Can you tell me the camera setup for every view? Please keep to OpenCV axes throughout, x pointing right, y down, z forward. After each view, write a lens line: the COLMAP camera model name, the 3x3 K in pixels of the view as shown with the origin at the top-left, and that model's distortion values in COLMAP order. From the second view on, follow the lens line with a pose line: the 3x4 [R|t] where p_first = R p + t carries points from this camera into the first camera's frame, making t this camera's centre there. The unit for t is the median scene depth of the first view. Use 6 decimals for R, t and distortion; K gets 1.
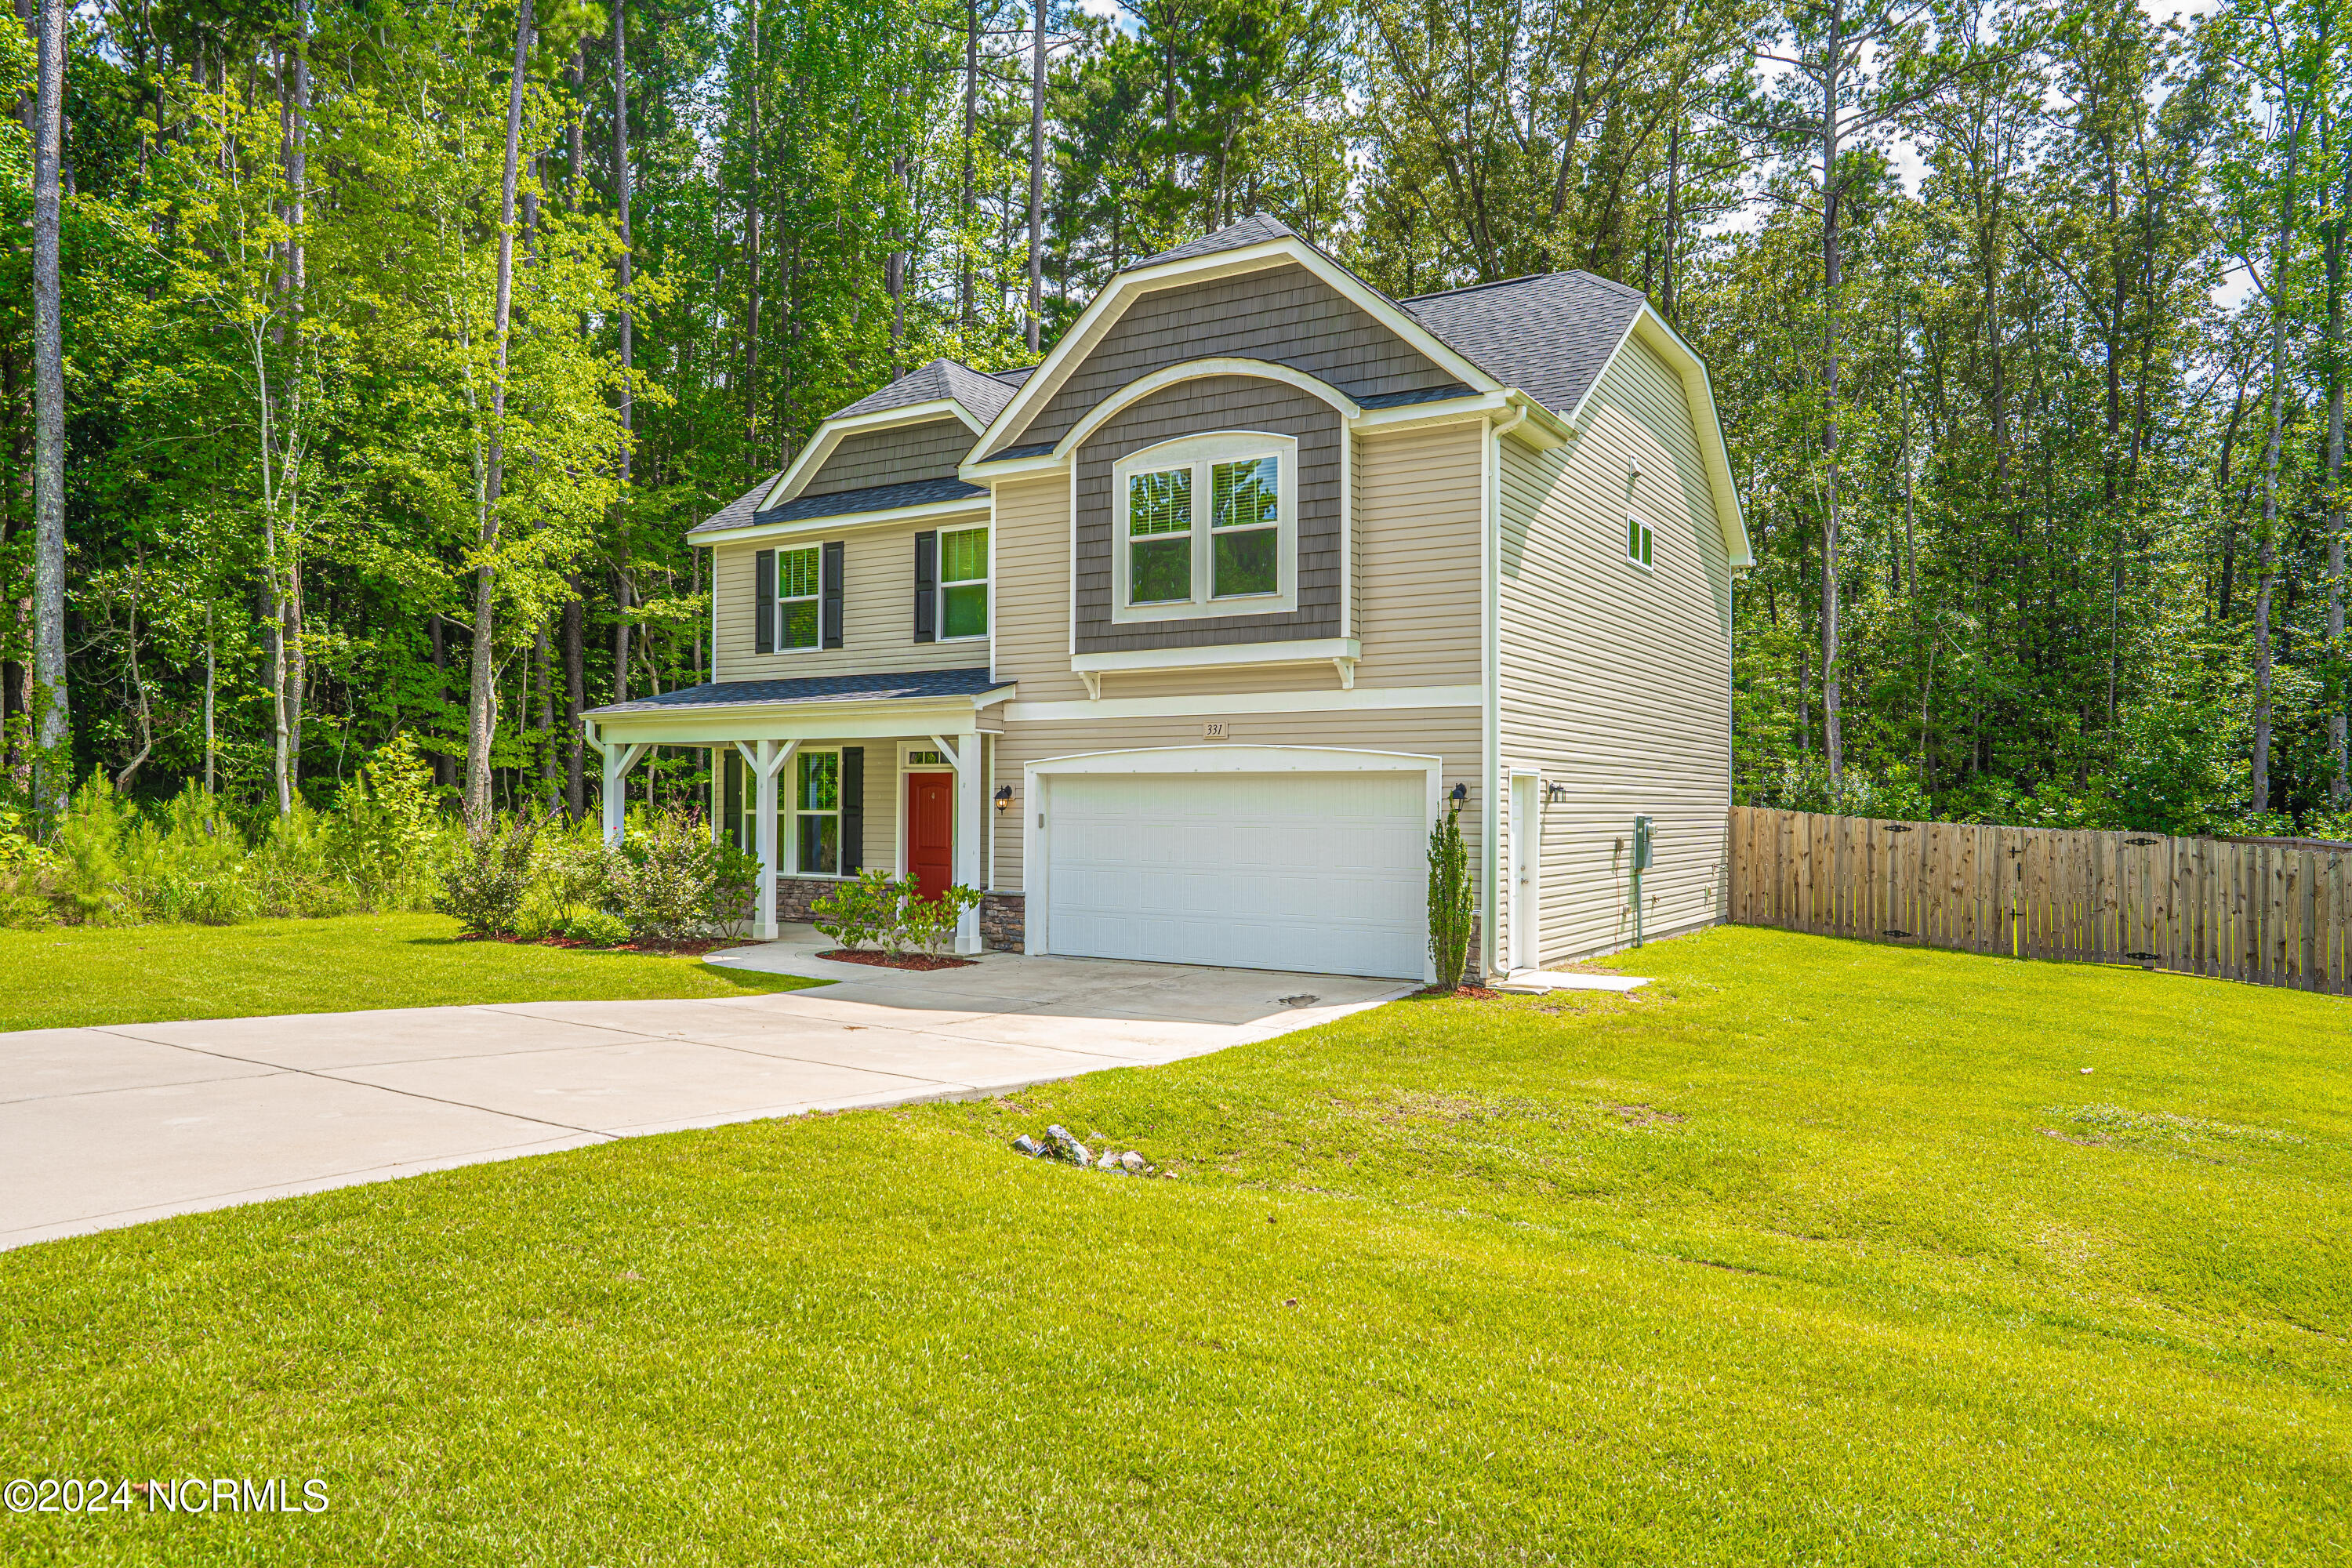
lens RADIAL K [[1563.6, 0, 1172.7], [0, 1563.6, 786.4], [0, 0, 1]] dist [-0.045416, 0.051693]
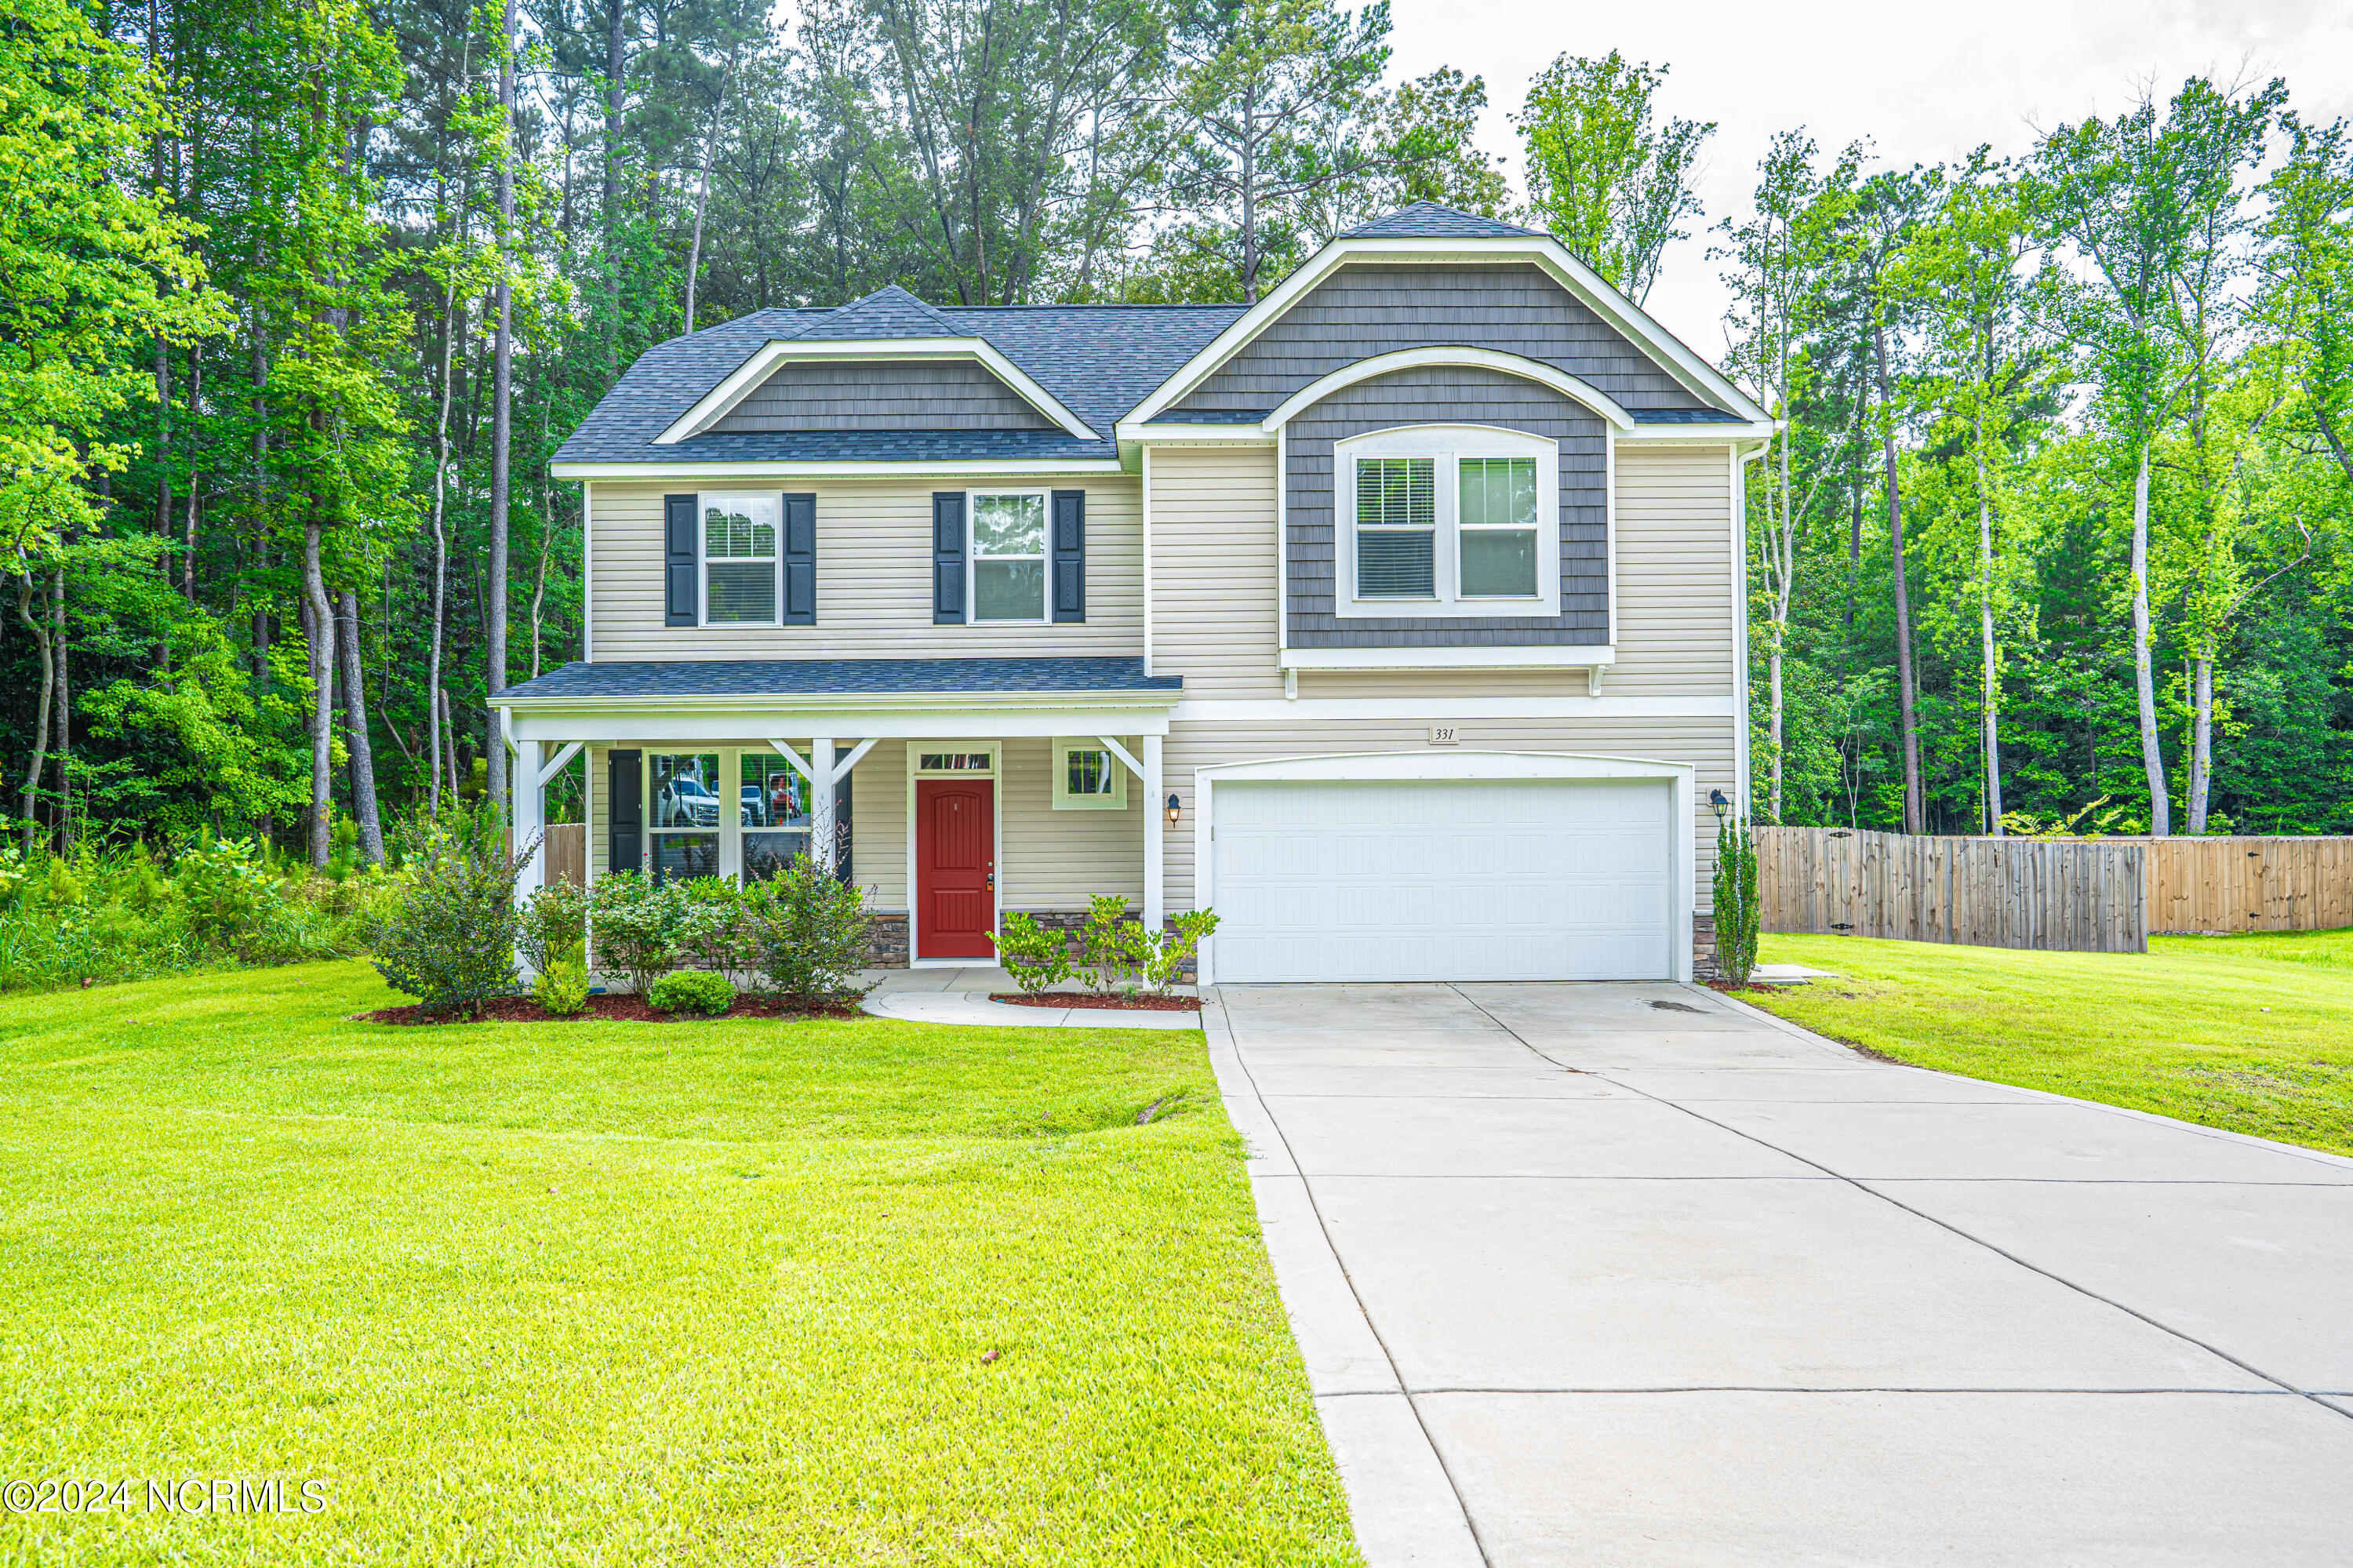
lens RADIAL K [[1569.7, 0, 1176.5], [0, 1569.7, 784.0], [0, 0, 1]] dist [-0.045573, 0.053818]
pose [[0.847700, -0.001605, 0.530473, -0.511450], [0.005059, 0.999974, -0.005059, -0.001403], [-0.530451, 0.006972, 0.847687, 0.226186]]
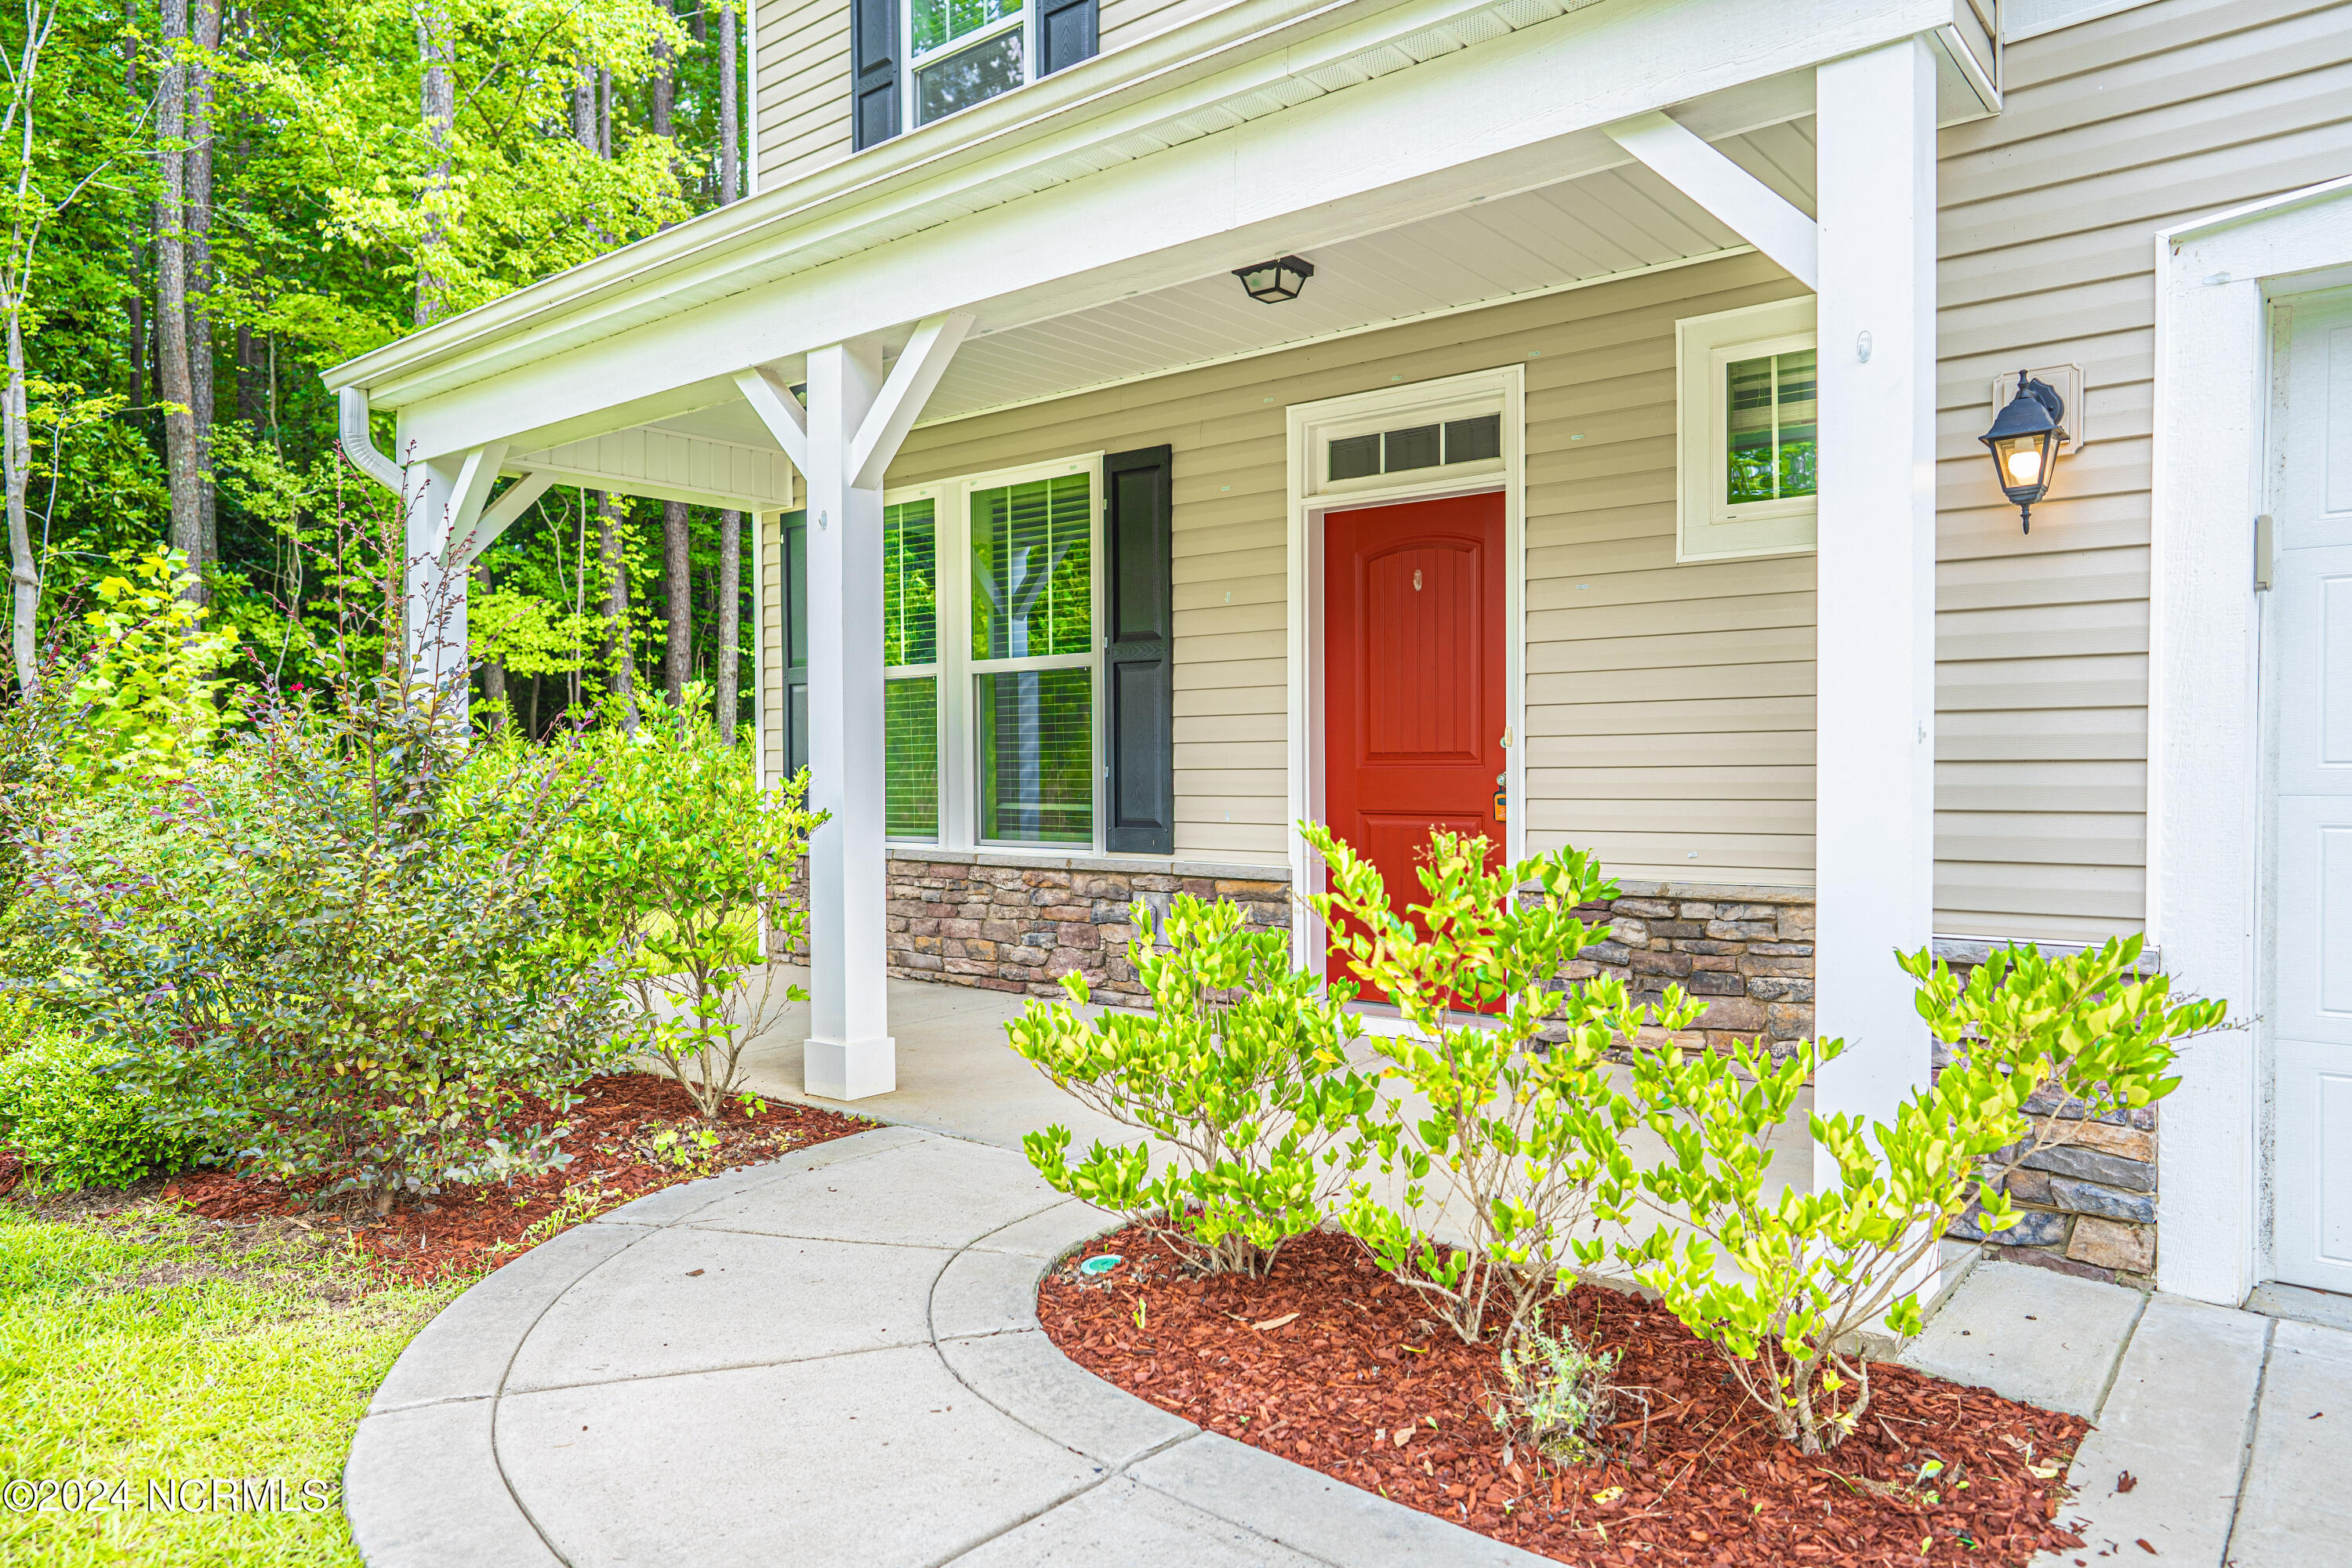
lens RADIAL K [[1568.9, 0, 1176.0], [0, 1568.9, 784.0], [0, 0, 1]] dist [-0.045573, 0.053818]
pose [[0.991501, -0.009948, -0.129722, -0.164388], [0.012948, 0.999667, 0.022305, 0.038143], [0.129457, -0.023795, 0.991300, 0.717216]]
